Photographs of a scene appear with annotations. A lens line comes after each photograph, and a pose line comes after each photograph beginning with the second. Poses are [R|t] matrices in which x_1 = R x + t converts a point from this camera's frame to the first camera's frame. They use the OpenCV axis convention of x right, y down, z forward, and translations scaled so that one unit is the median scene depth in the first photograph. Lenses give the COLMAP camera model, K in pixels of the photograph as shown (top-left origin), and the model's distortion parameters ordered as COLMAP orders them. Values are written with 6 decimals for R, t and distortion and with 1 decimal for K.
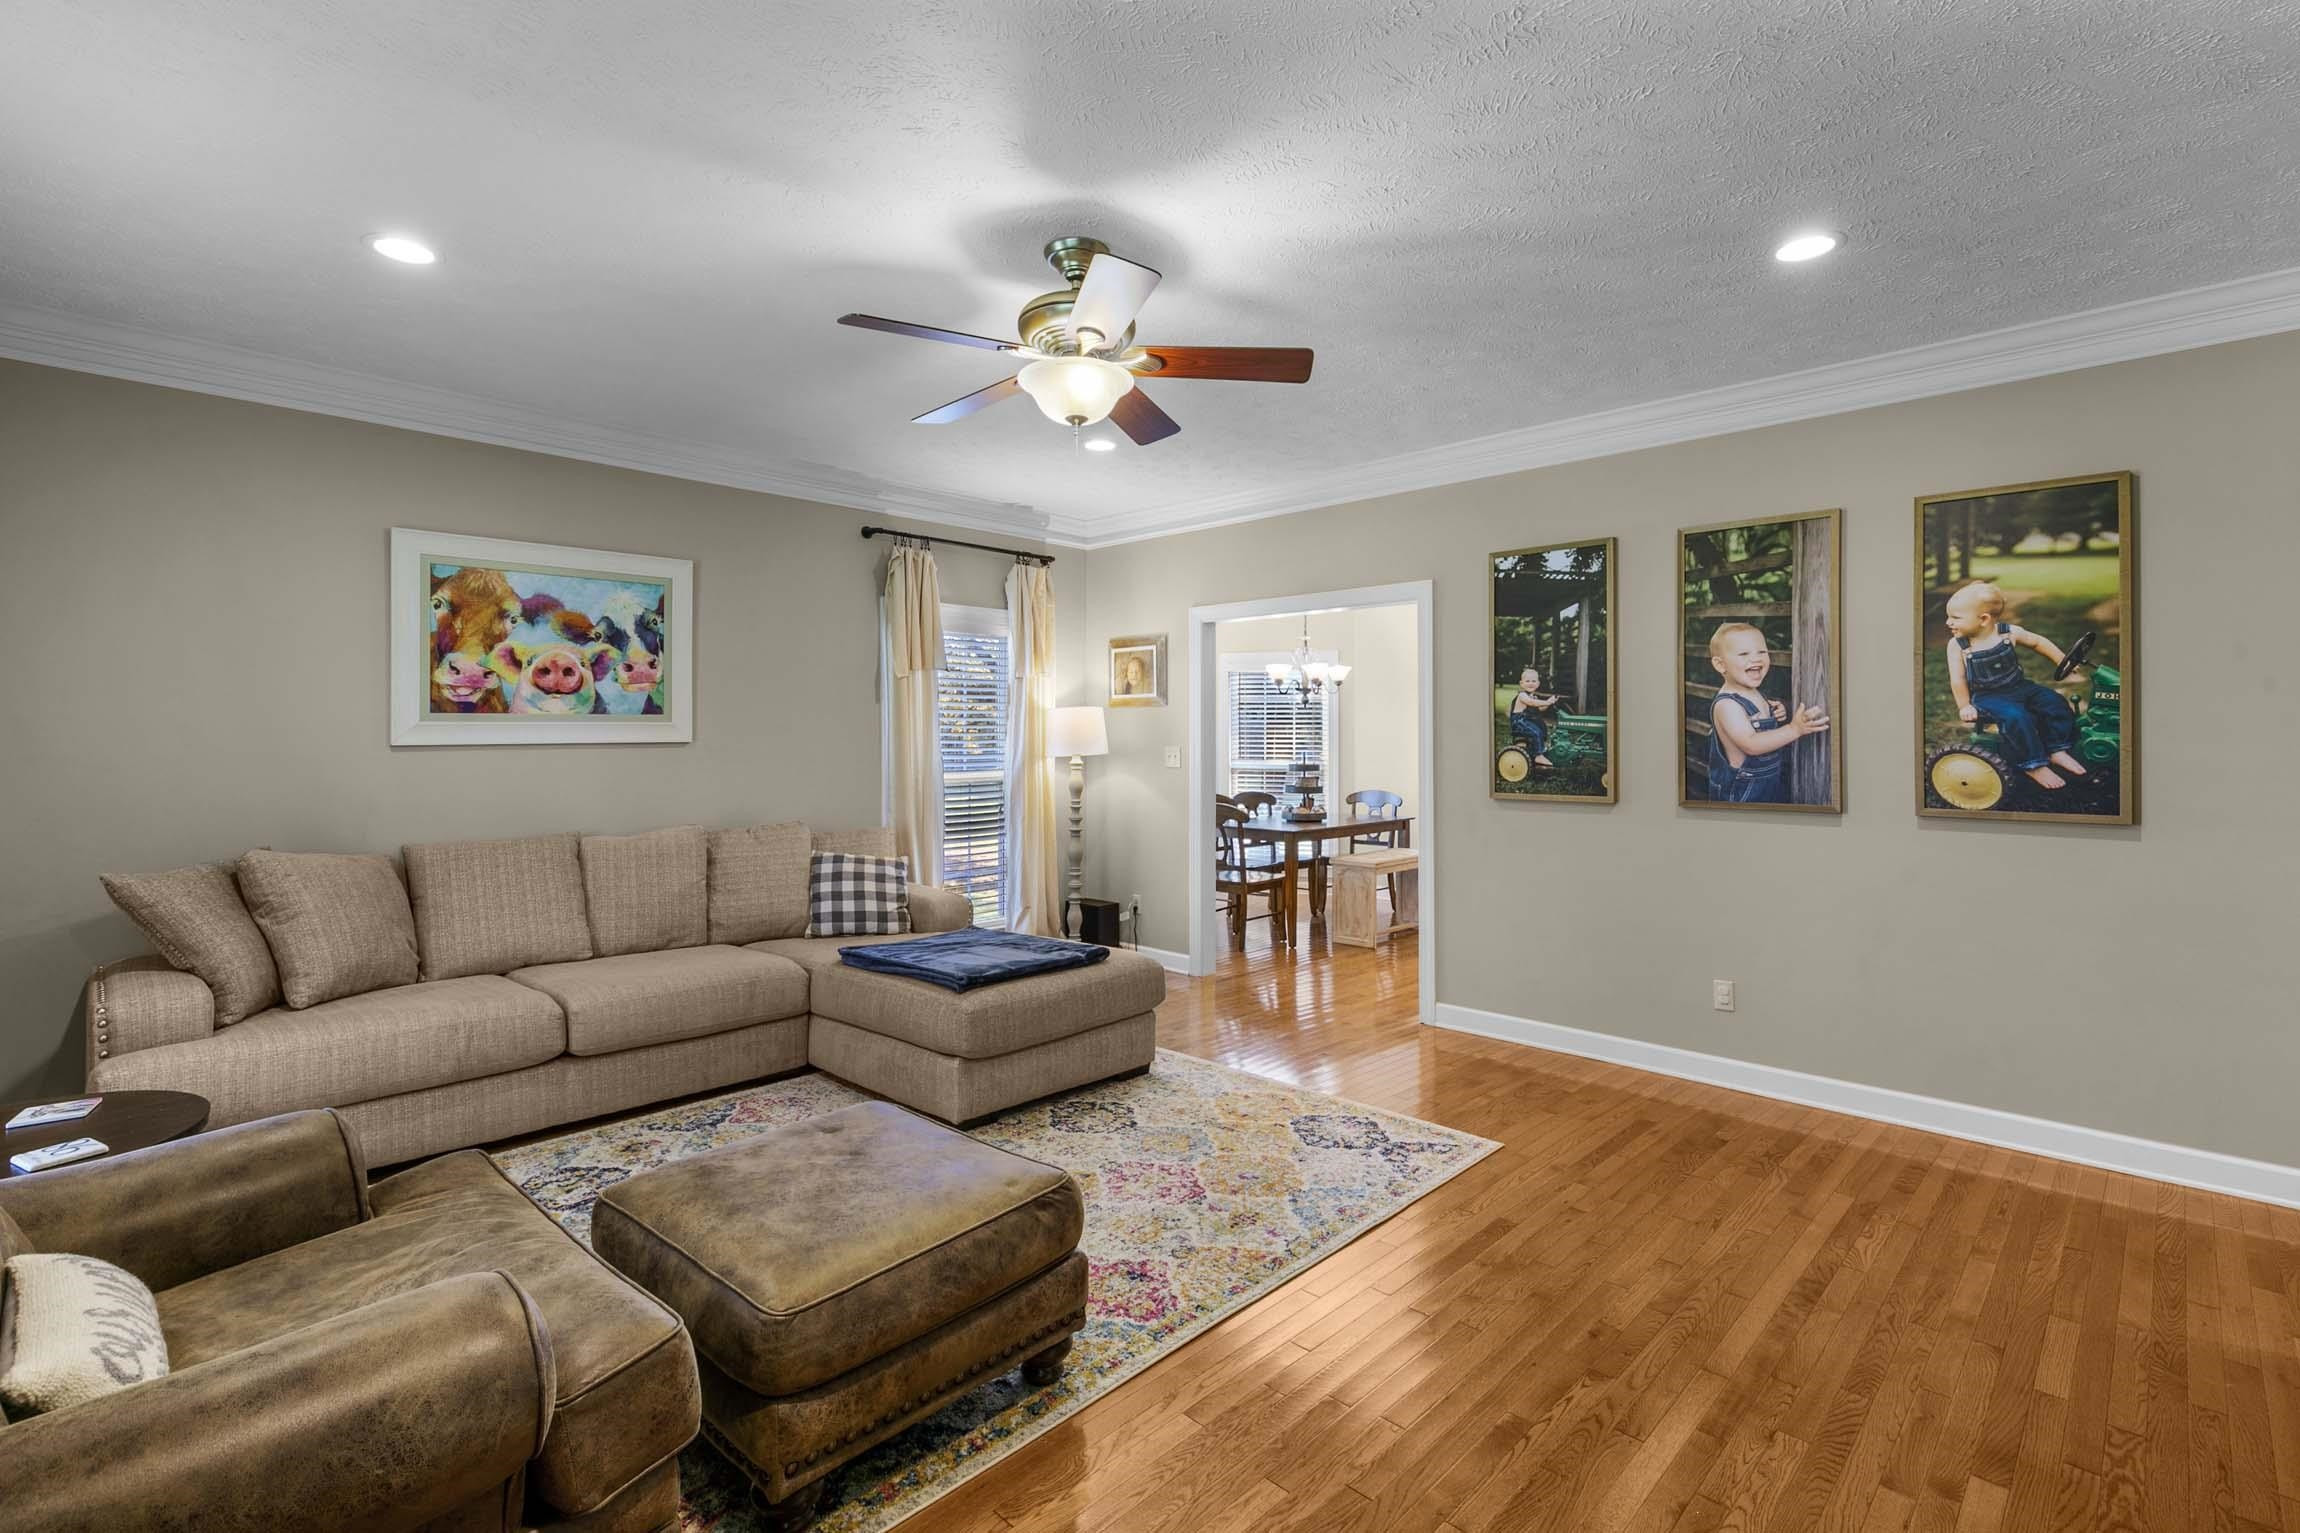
lens RADIAL K [[1064.0, 0, 1156.3], [0, 1064.0, 729.0], [0, 0, 1]] dist [0.004051, 0.000135]
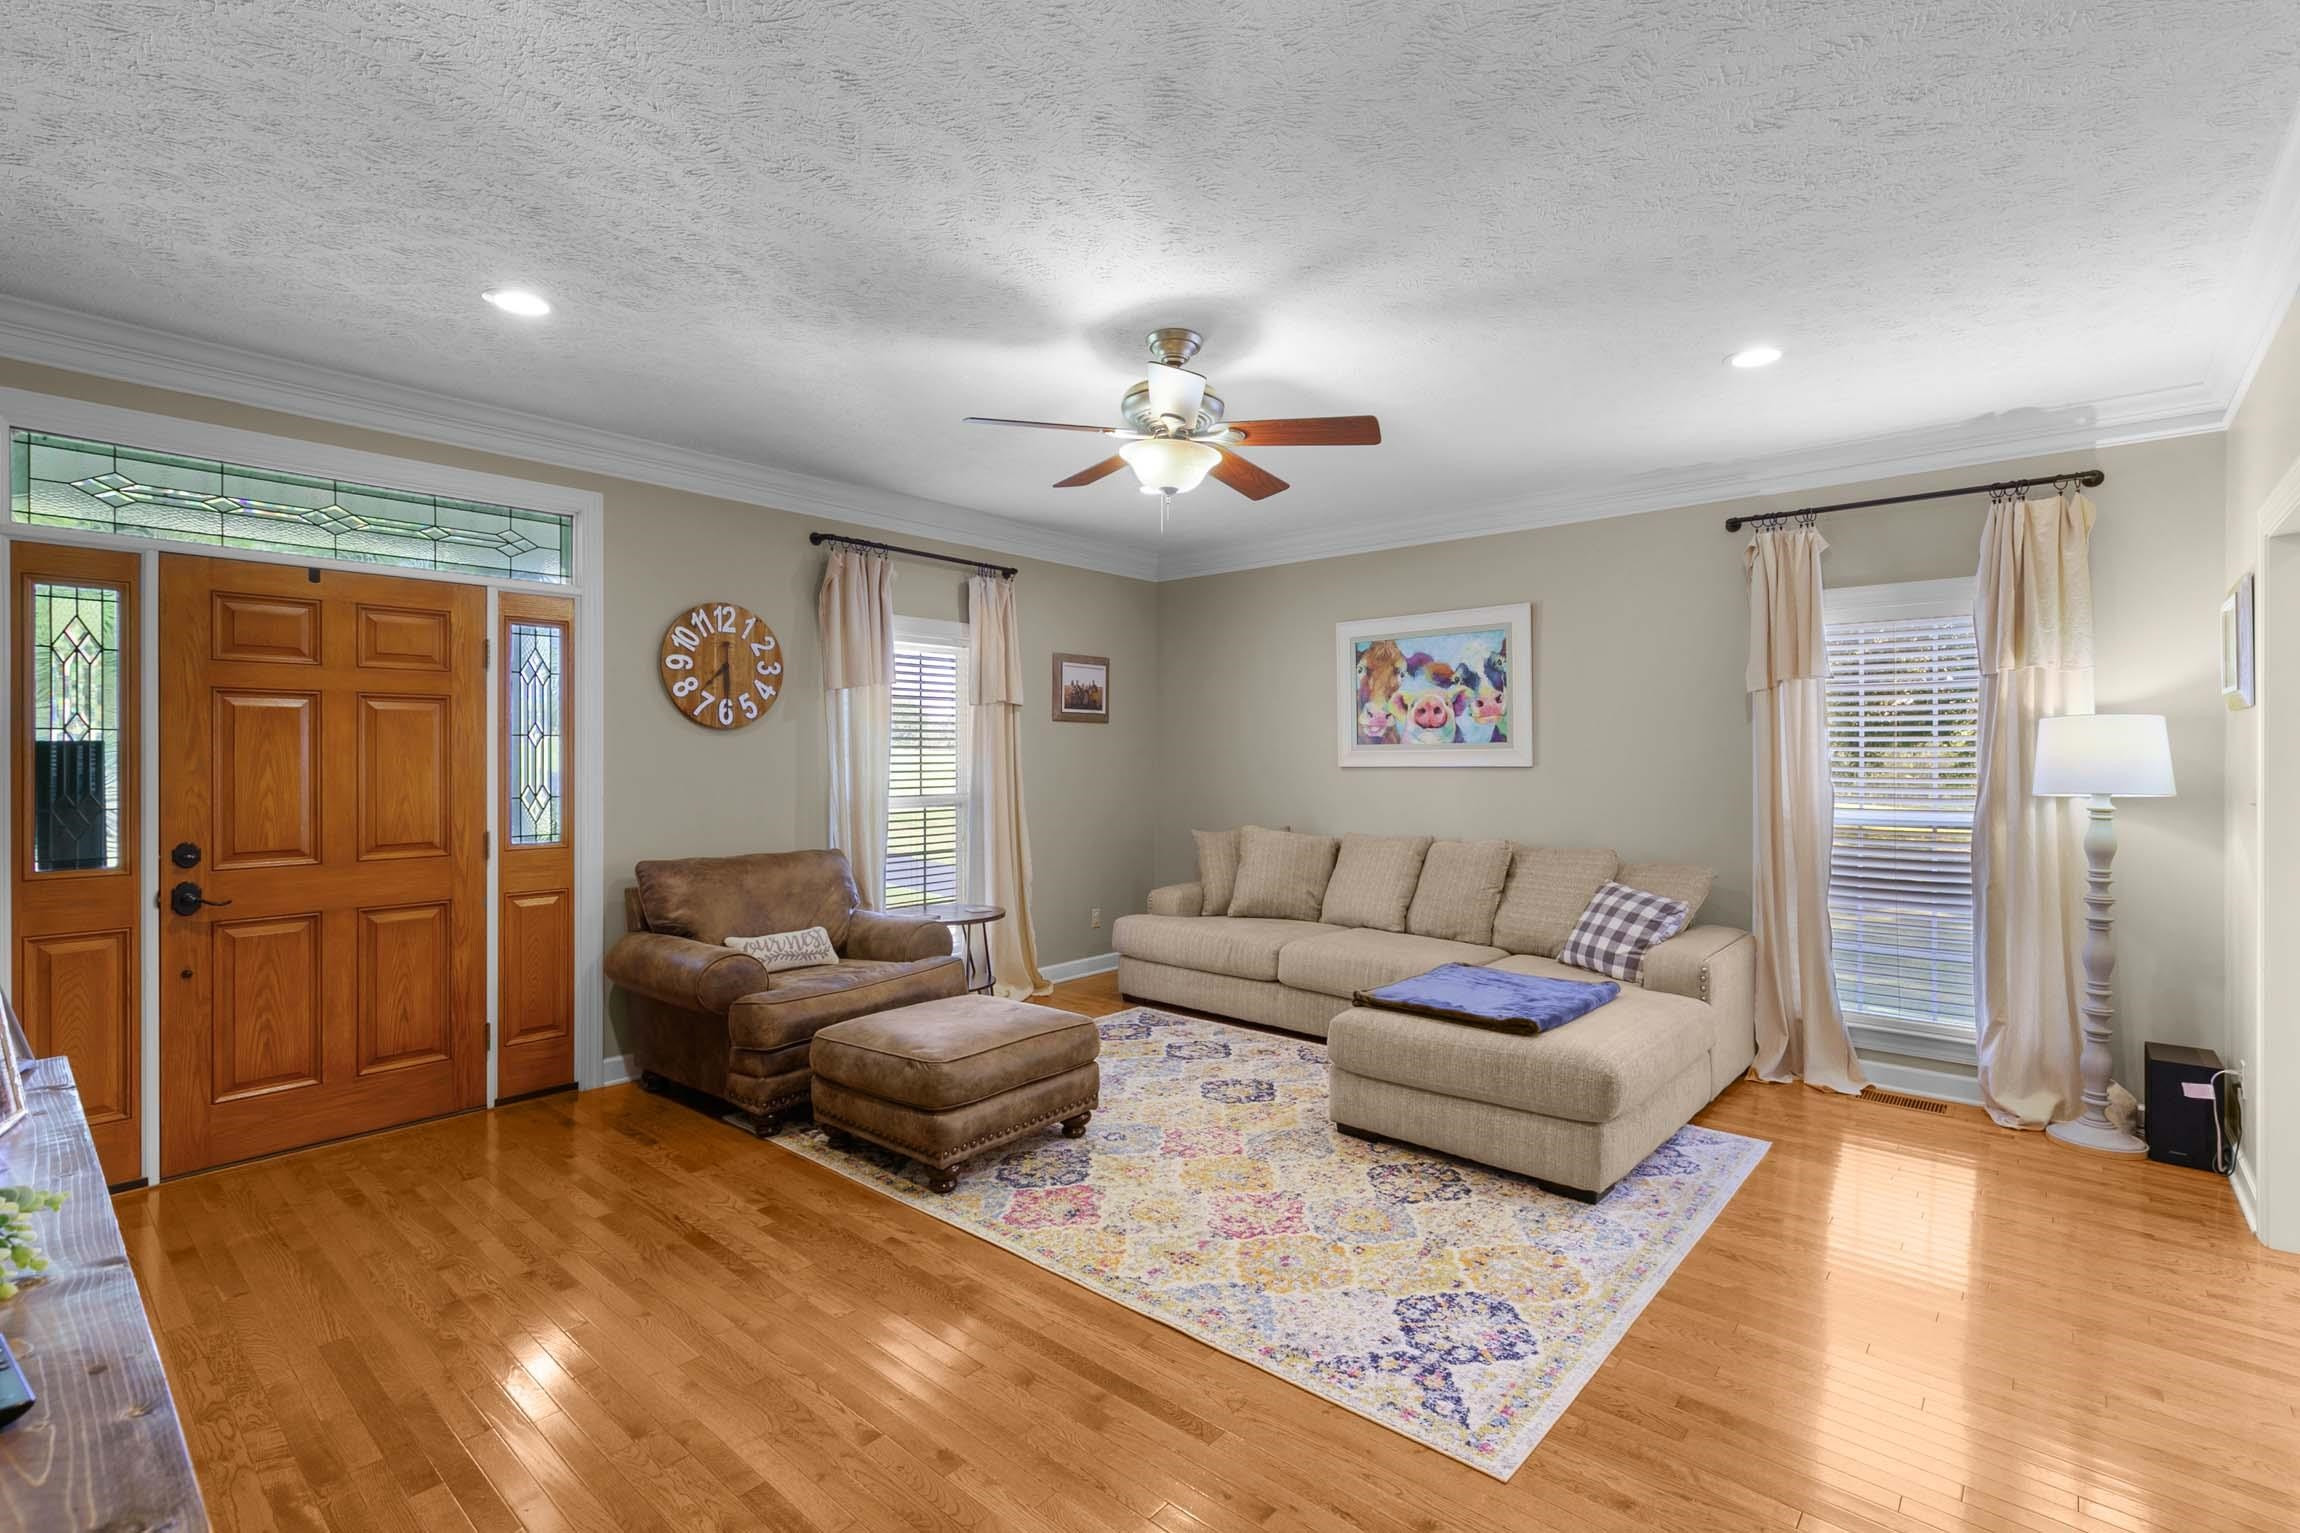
lens RADIAL K [[1044.8, 0, 1155.6], [0, 1044.8, 761.7], [0, 0, 1]] dist [0.009359, -0.000523]
pose [[0.045012, 0.008064, -0.998954, 0.715551], [0.009140, 0.999922, 0.008483, -0.006517], [0.998945, -0.009512, 0.044935, 0.636690]]
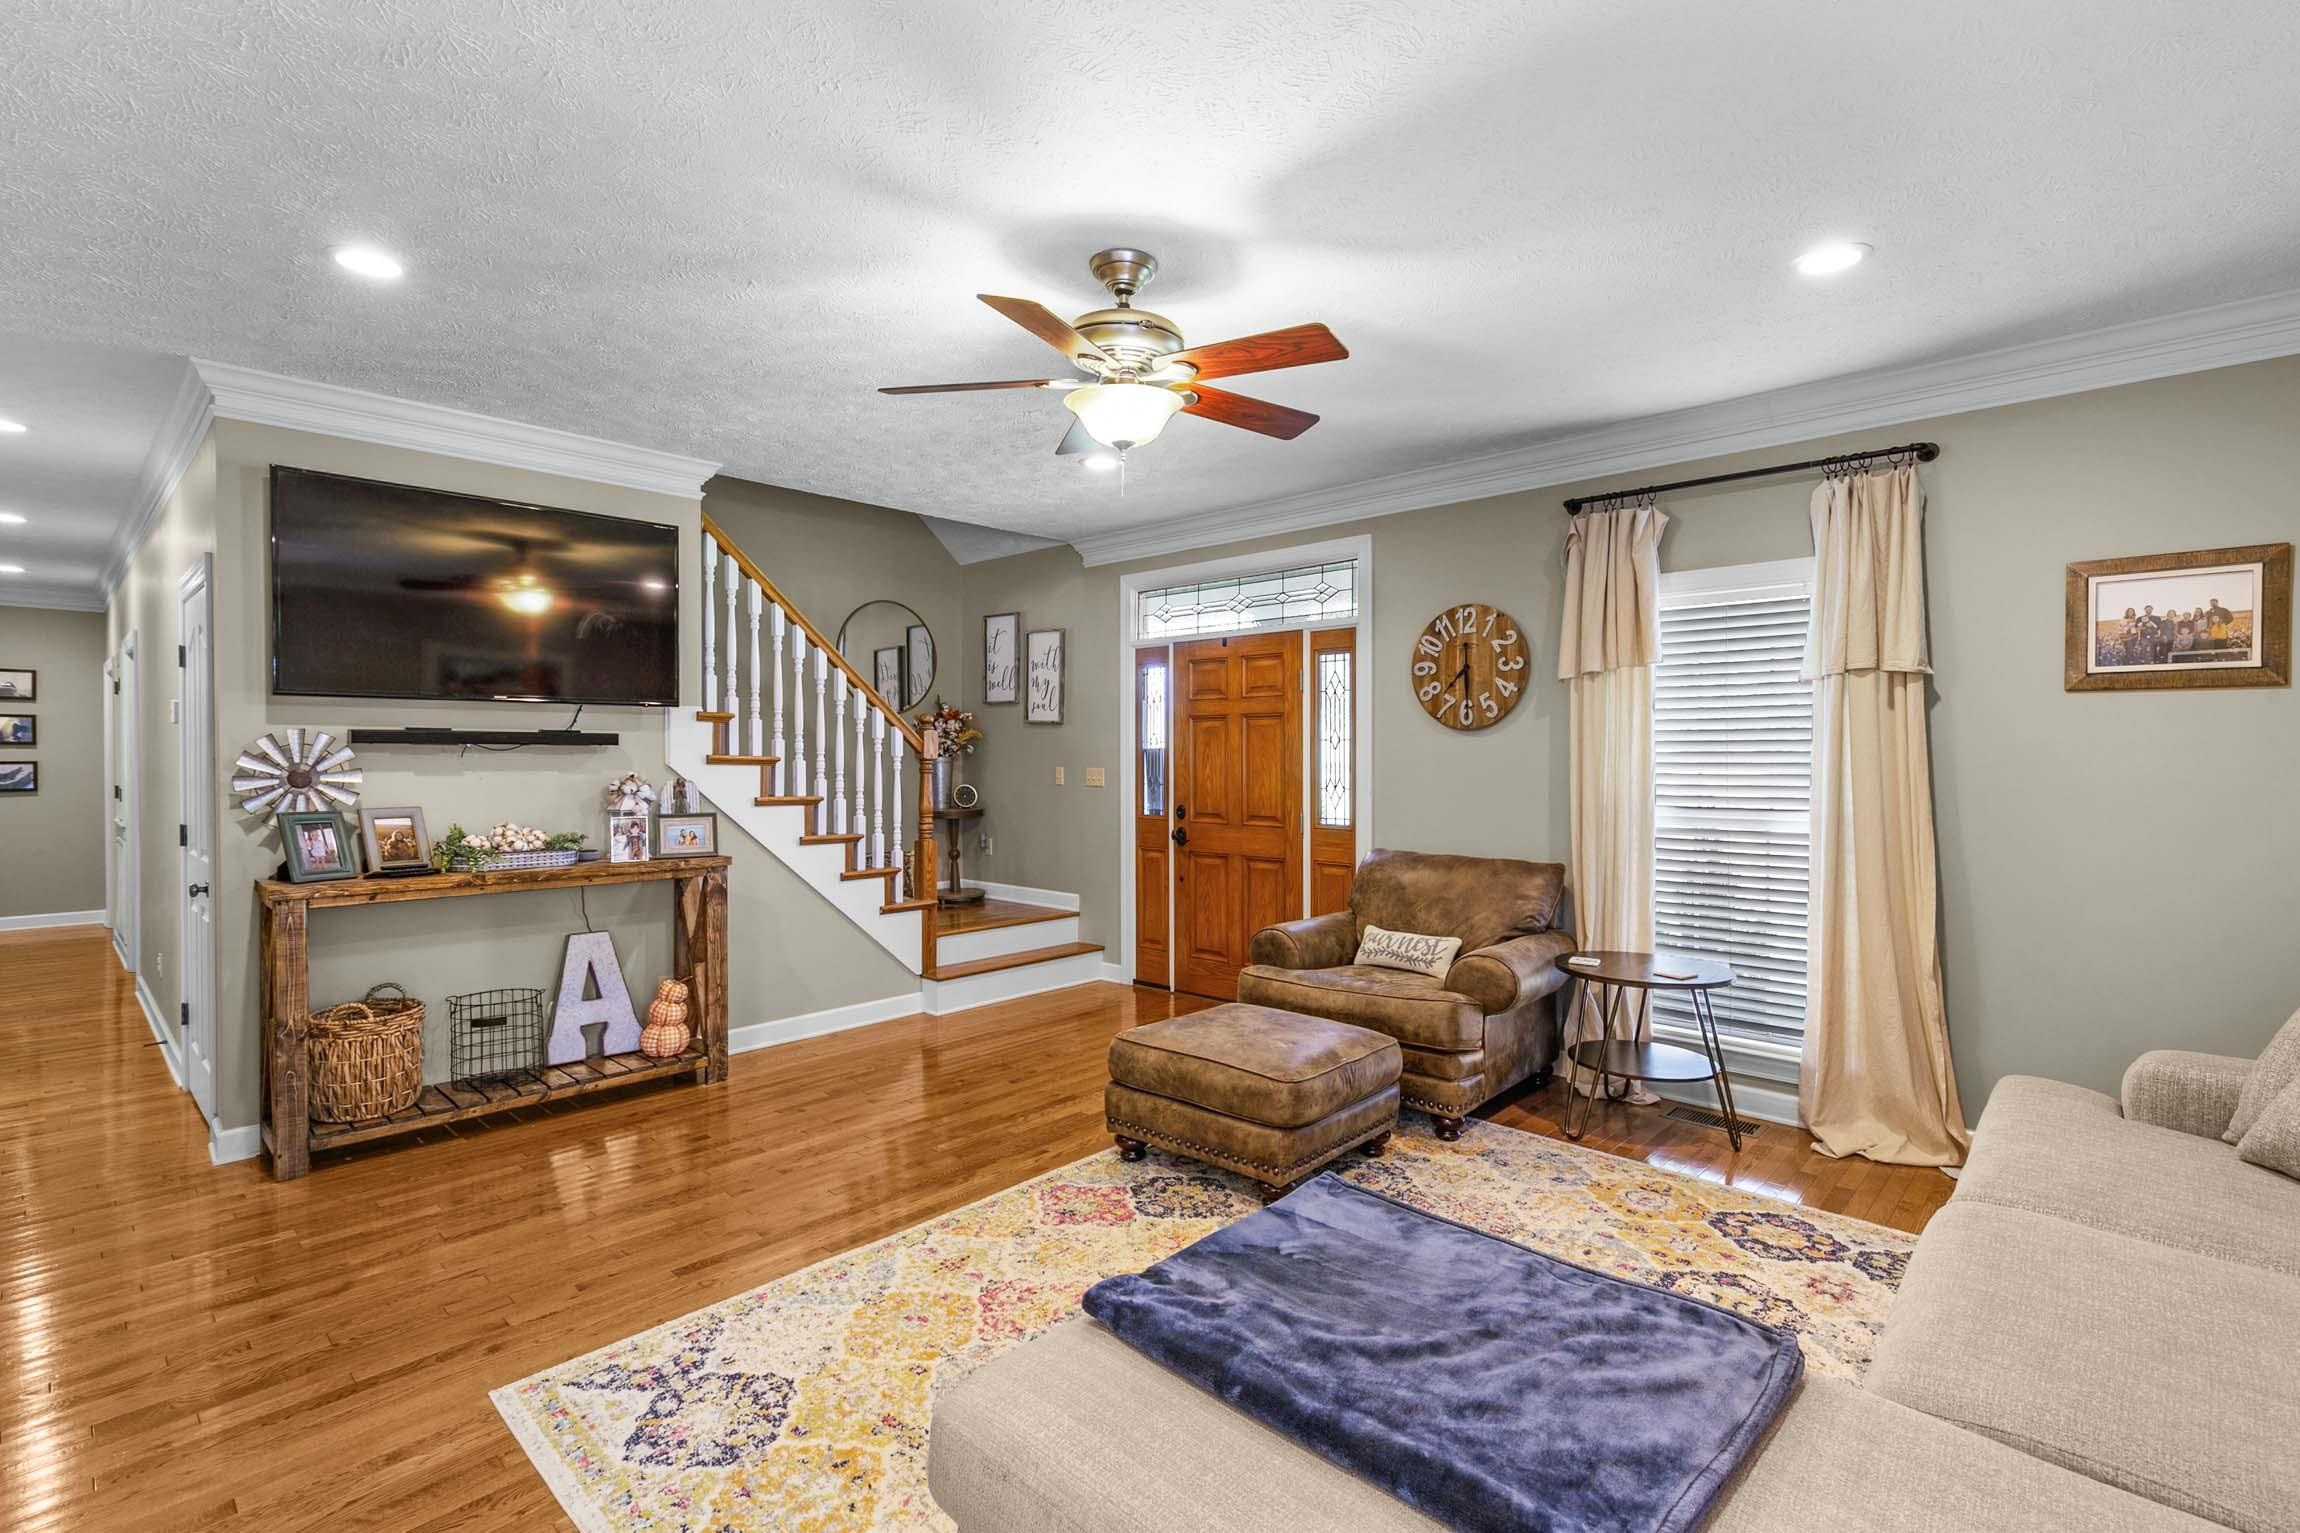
lens RADIAL K [[1044.8, 0, 1155.6], [0, 1044.8, 761.7], [0, 0, 1]] dist [0.009359, -0.000523]
pose [[-0.999944, 0.001969, -0.010424, -0.065064], [0.002000, 0.999994, -0.002933, 0.001052], [0.010418, -0.002954, -0.999941, 1.339048]]
